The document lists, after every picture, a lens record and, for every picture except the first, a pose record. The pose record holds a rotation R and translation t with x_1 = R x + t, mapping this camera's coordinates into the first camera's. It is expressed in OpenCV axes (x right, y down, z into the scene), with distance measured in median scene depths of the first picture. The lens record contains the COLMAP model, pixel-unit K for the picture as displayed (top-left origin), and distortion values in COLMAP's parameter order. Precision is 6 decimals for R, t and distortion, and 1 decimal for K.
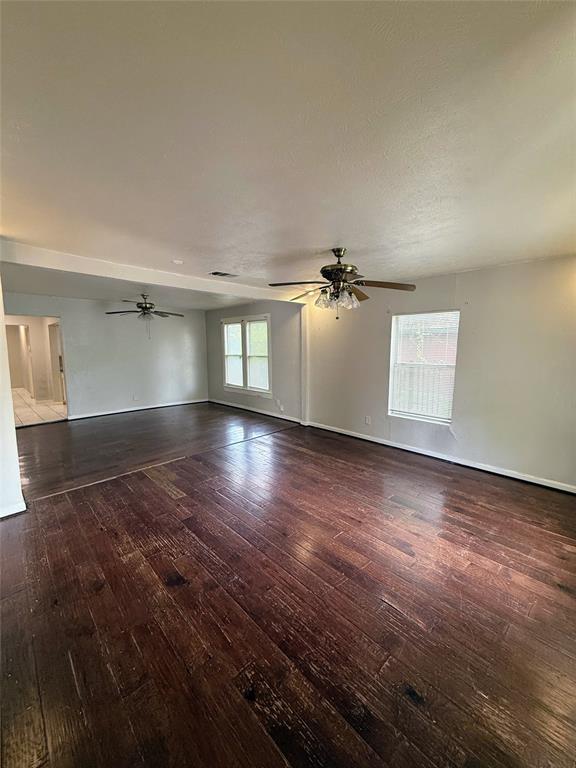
lens RADIAL K [[308.5, 0, 290.7], [0, 308.5, 384.5], [0, 0, 1]] dist [0.002843, 0.000467]
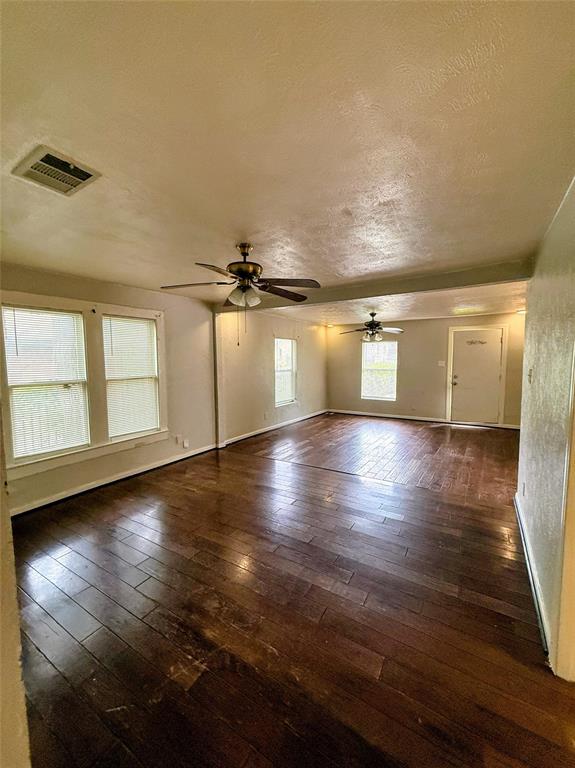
lens RADIAL K [[308.5, 0, 290.2], [0, 308.5, 382.3], [0, 0, 1]] dist [0.002843, 0.000467]
pose [[-0.214645, -0.079372, 0.973462, -0.738514], [0.125881, 0.986131, 0.108161, -0.108864], [-0.968546, 0.145757, -0.201677, 0.825575]]
